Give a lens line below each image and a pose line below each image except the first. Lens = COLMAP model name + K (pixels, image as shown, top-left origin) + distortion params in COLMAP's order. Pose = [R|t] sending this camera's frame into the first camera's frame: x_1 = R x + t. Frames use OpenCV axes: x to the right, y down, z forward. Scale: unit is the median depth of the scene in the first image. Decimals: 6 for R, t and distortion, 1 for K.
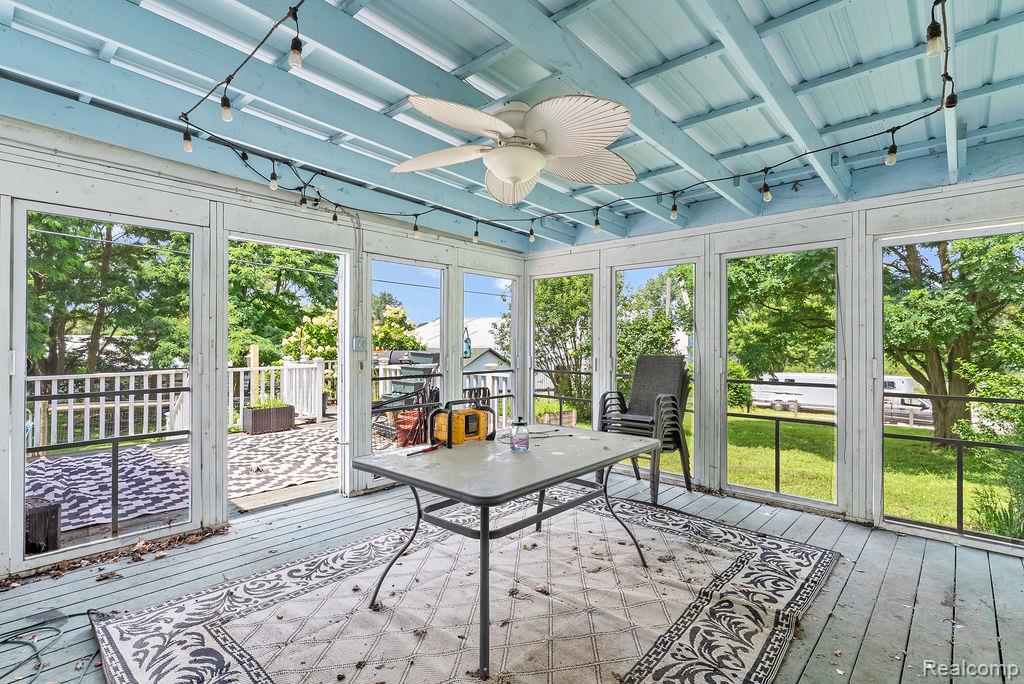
lens RADIAL K [[493.3, 0, 522.5], [0, 493.3, 342.9], [0, 0, 1]] dist [-0.001389, -0.000007]
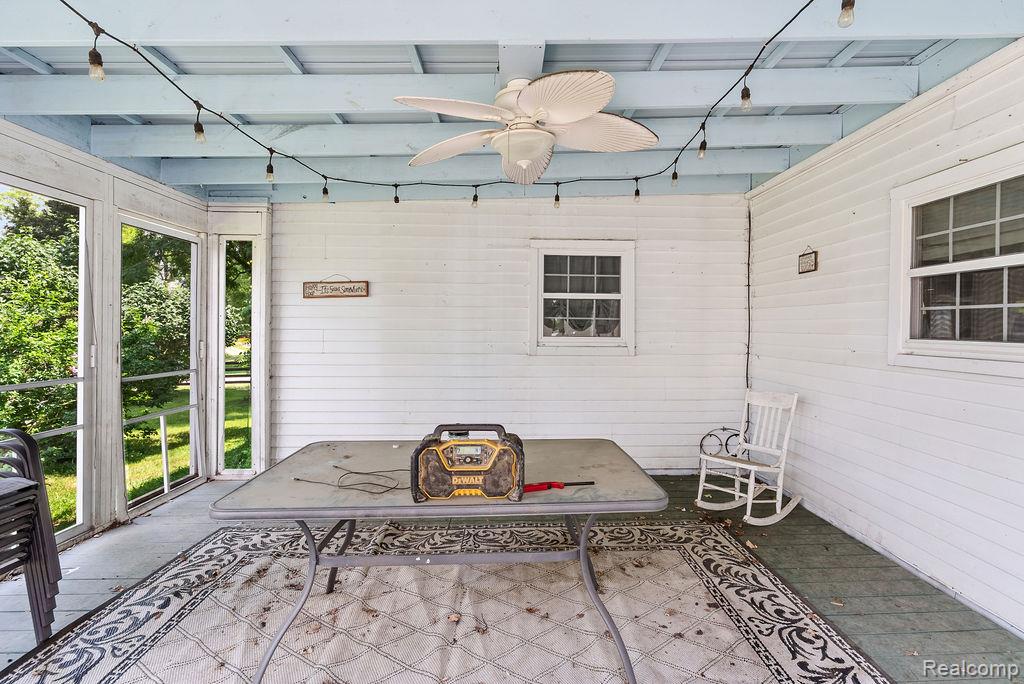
lens RADIAL K [[493.3, 0, 518.0], [0, 493.3, 336.5], [0, 0, 1]] dist [-0.001389, -0.000007]
pose [[-0.676789, -0.016977, 0.735981, -0.534273], [-0.012046, 0.999856, 0.011987, 0.000211], [-0.736078, -0.000753, -0.676896, 1.221897]]
